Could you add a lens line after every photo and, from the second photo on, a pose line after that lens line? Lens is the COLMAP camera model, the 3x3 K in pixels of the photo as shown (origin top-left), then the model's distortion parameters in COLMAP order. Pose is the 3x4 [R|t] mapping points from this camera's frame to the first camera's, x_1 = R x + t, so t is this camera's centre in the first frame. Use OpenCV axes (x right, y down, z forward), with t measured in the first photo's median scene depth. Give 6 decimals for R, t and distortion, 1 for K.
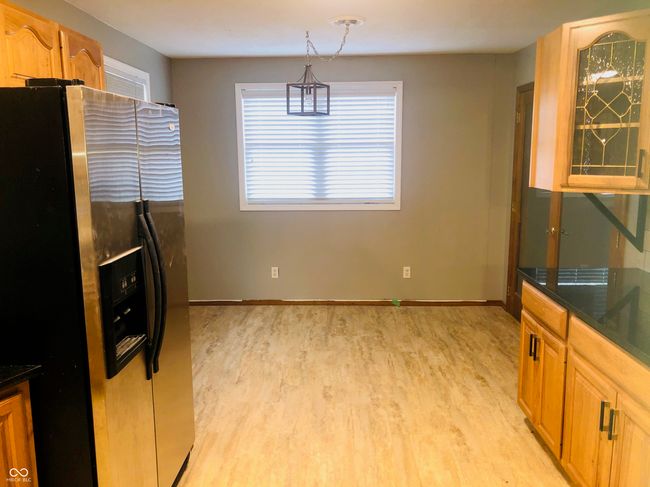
lens RADIAL K [[533.9, 0, 325.6], [0, 533.9, 241.8], [0, 0, 1]] dist [0.010456, 0.010836]
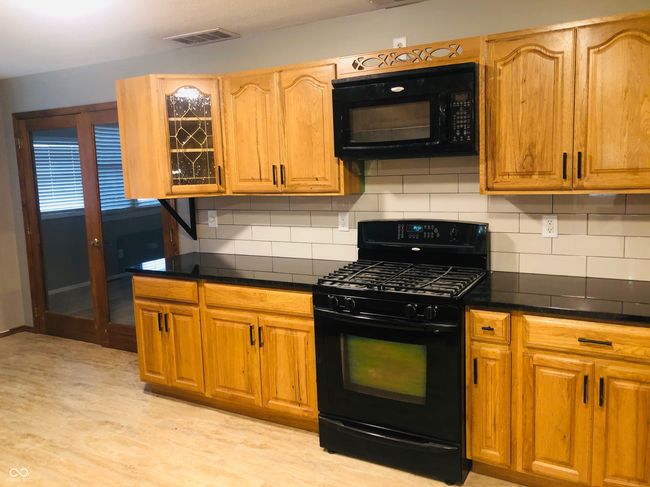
lens RADIAL K [[533.9, 0, 325.7], [0, 533.9, 242.4], [0, 0, 1]] dist [0.010456, 0.010836]
pose [[0.459379, -0.134989, 0.877923, -0.454515], [0.182804, 0.981594, 0.055276, 0.009725], [-0.869226, 0.135095, 0.475600, 0.029279]]
